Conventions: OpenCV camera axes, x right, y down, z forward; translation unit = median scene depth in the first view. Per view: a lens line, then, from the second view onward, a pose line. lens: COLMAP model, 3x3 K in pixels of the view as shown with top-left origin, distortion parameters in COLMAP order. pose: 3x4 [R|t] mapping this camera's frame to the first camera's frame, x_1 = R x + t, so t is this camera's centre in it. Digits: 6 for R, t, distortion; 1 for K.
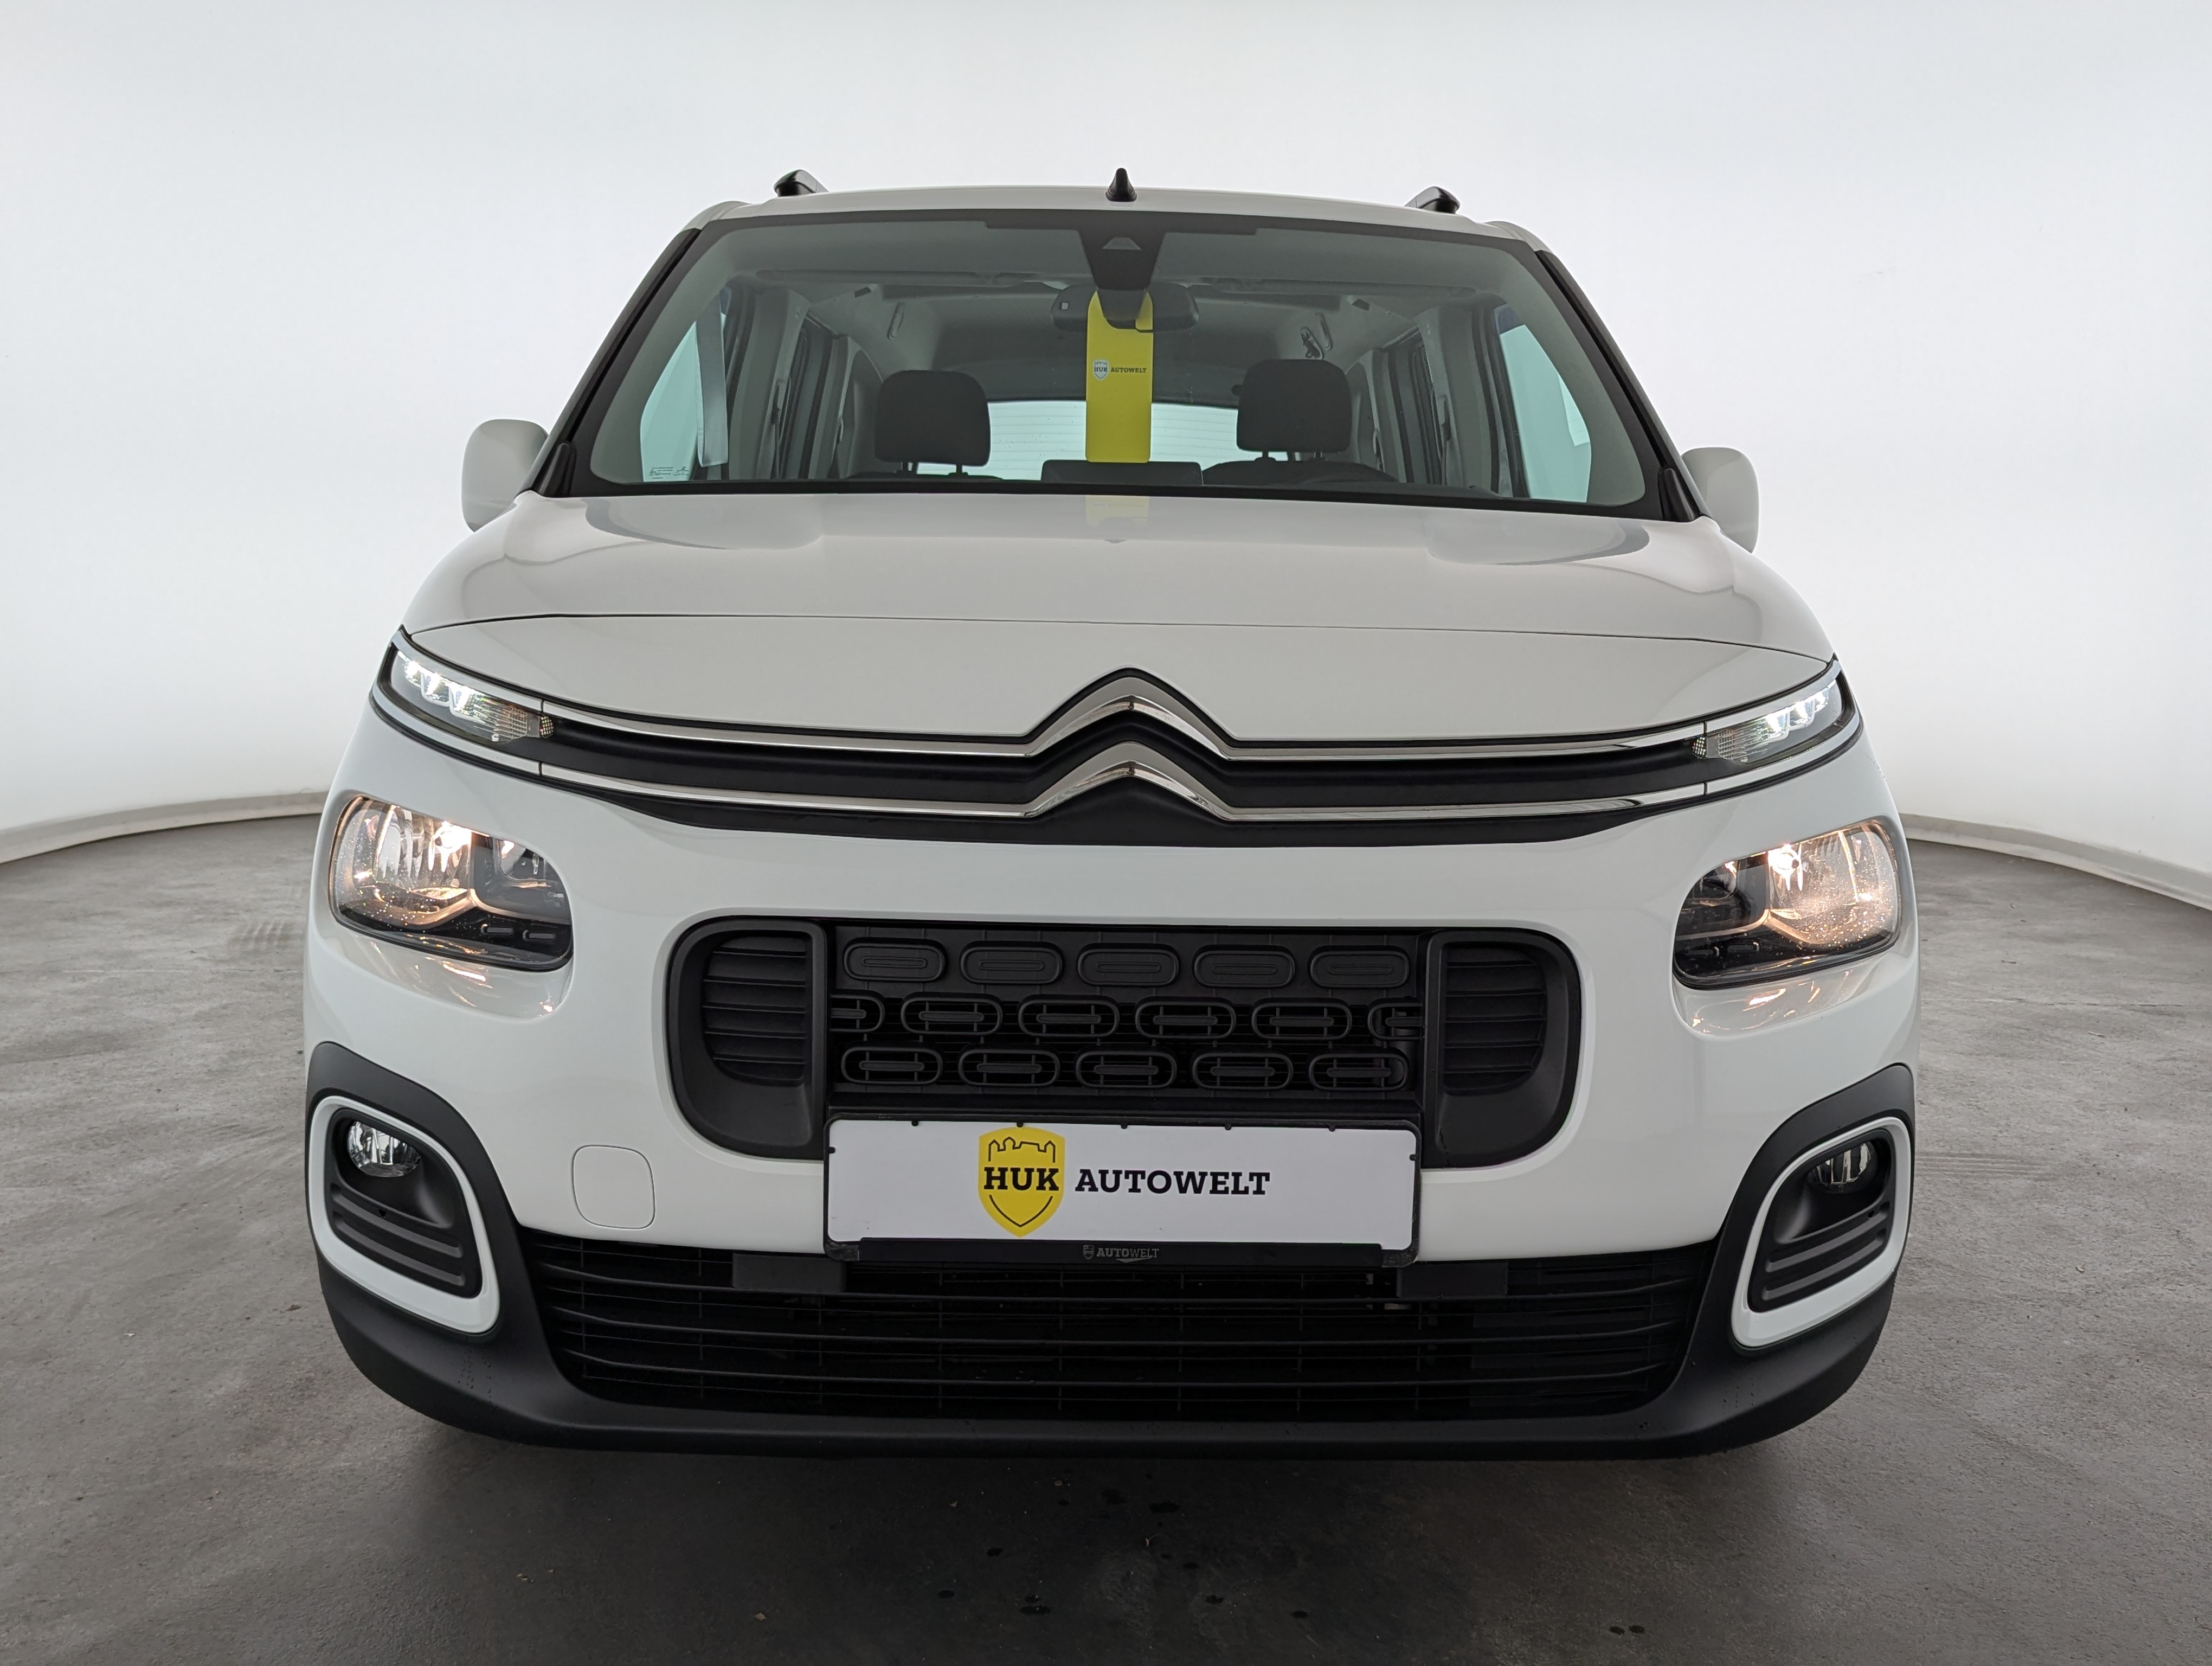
lens RADIAL K [[2078.2, 0, 1153.5], [0, 2078.2, 816.4], [0, 0, 1]] dist [0.019330, 0.000000]
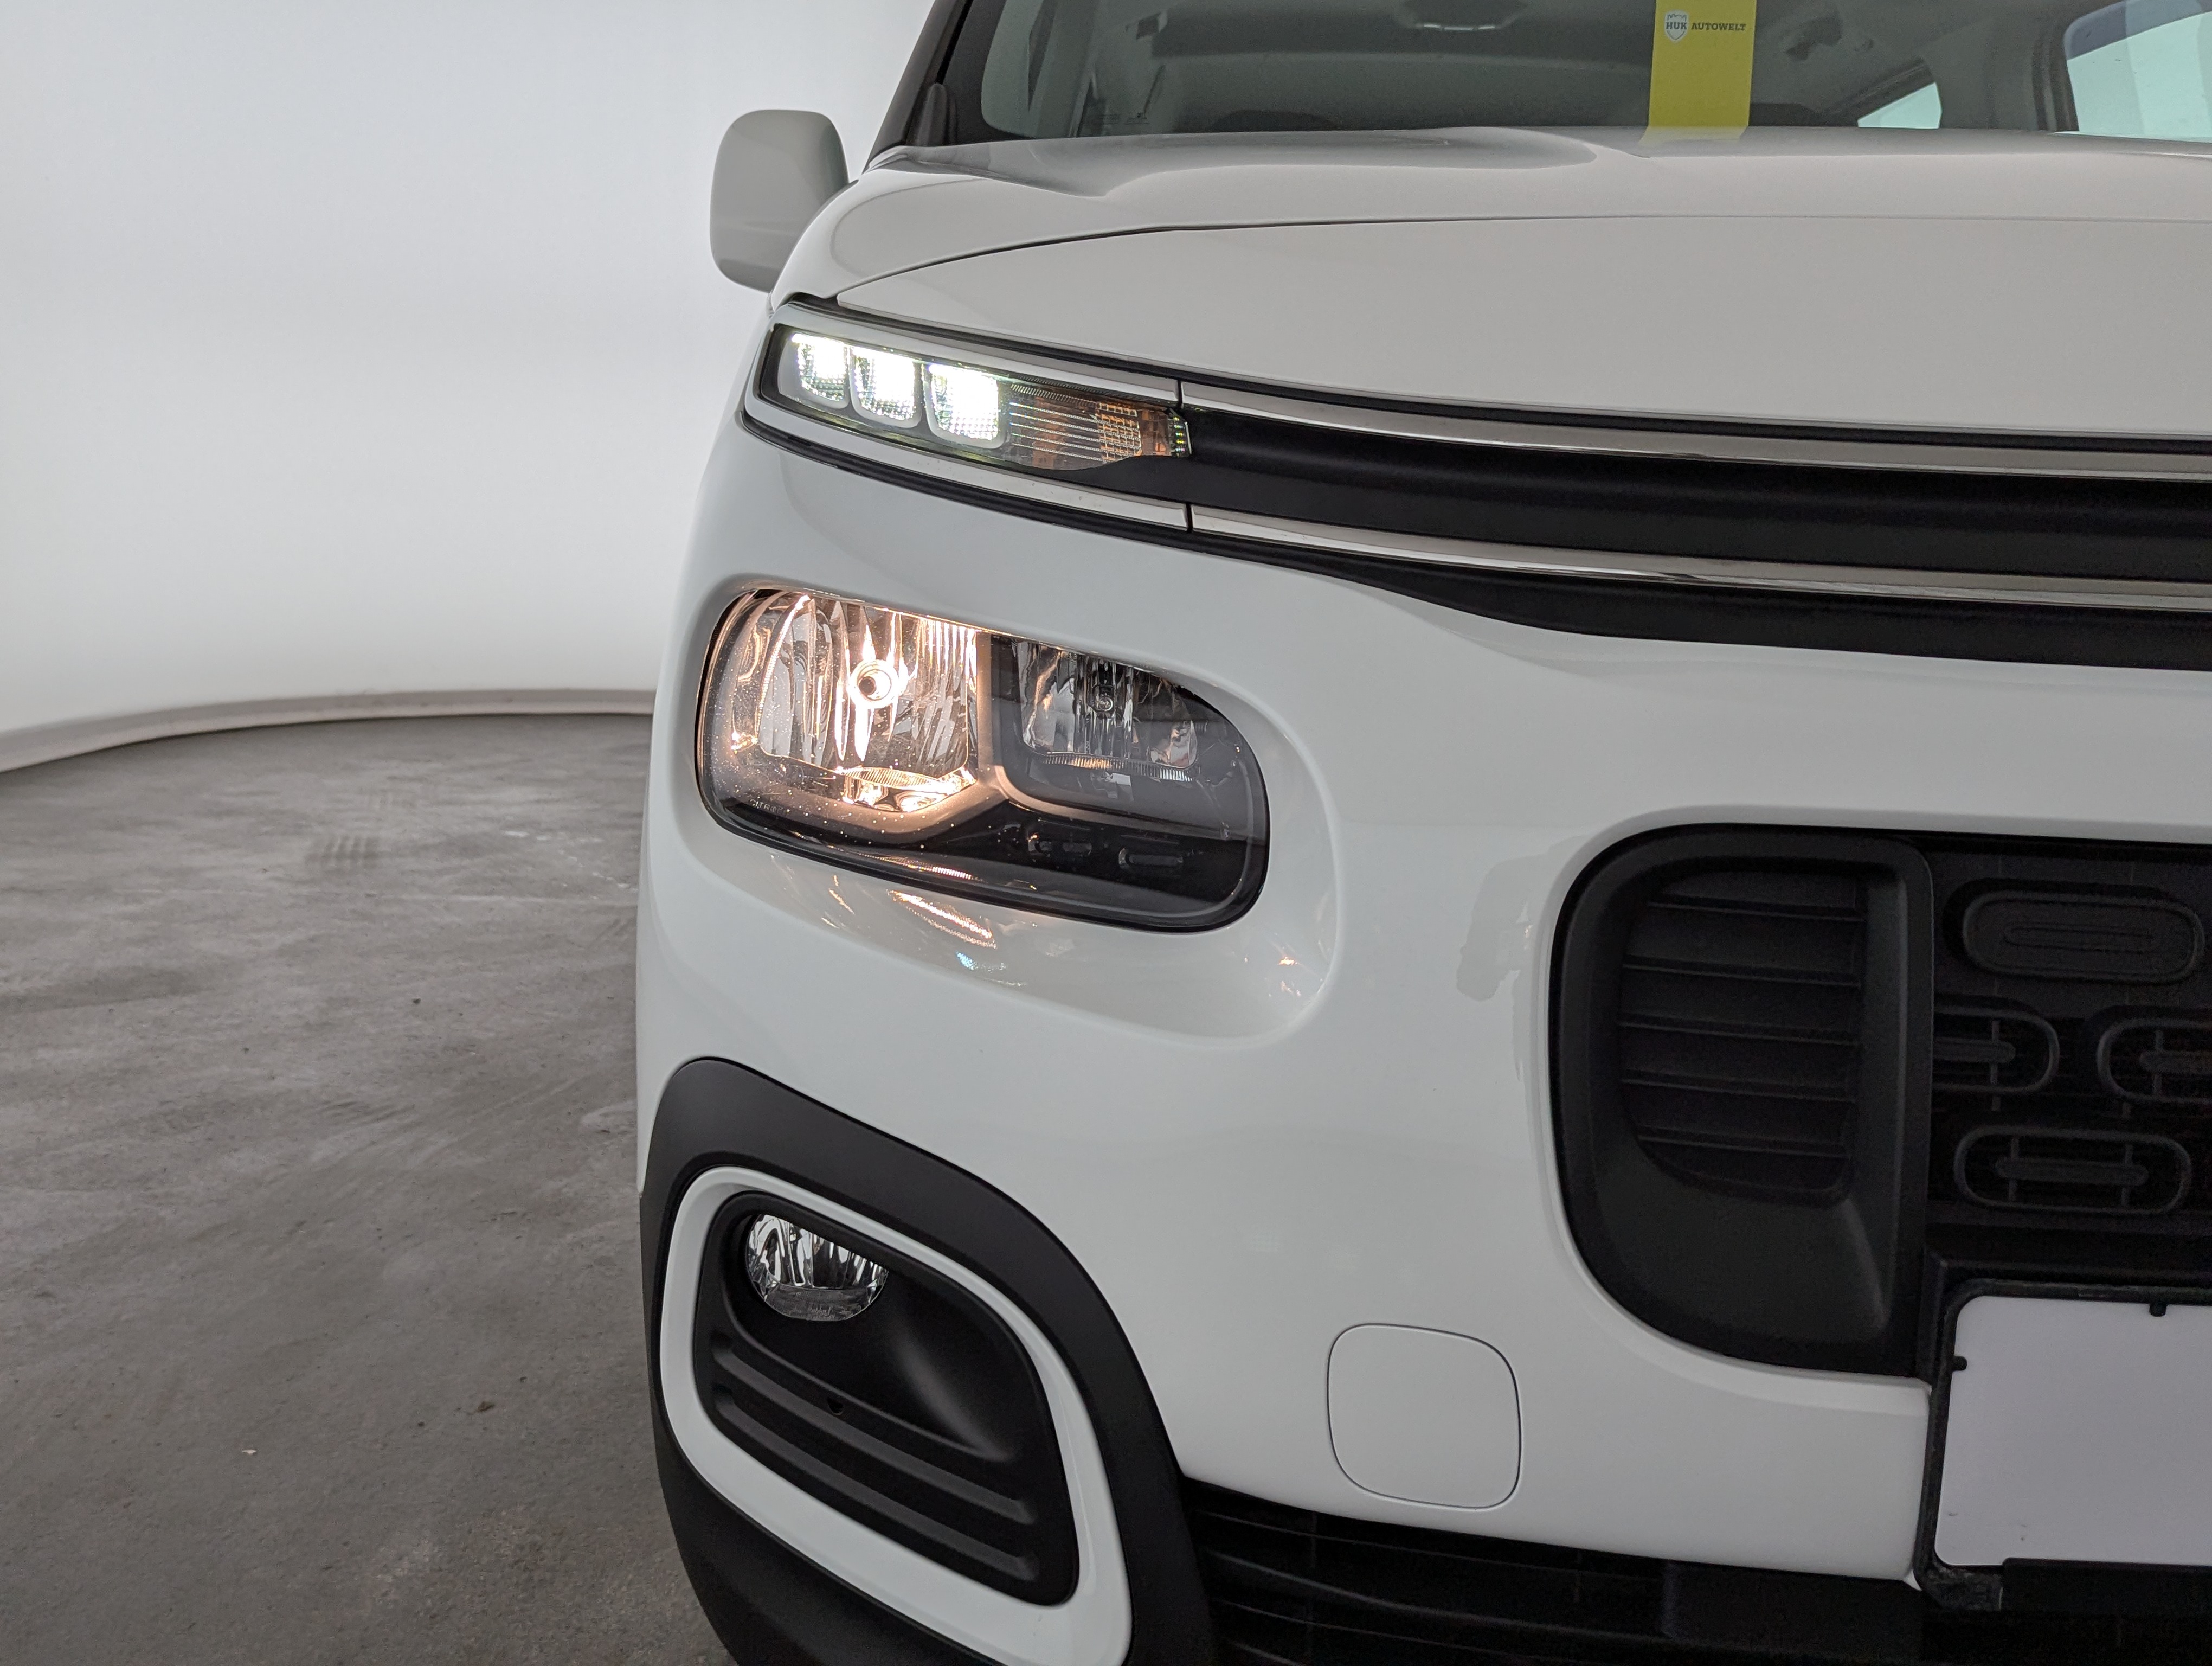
lens RADIAL K [[2078.2, 0, 1107.2], [0, 2078.2, 817.3], [0, 0, 1]] dist [0.019330, 0.000000]
pose [[0.999463, 0.021326, -0.024896, -0.311574], [-0.020555, 0.999314, 0.030813, 0.033906], [0.025536, -0.030284, 0.999215, 0.534113]]
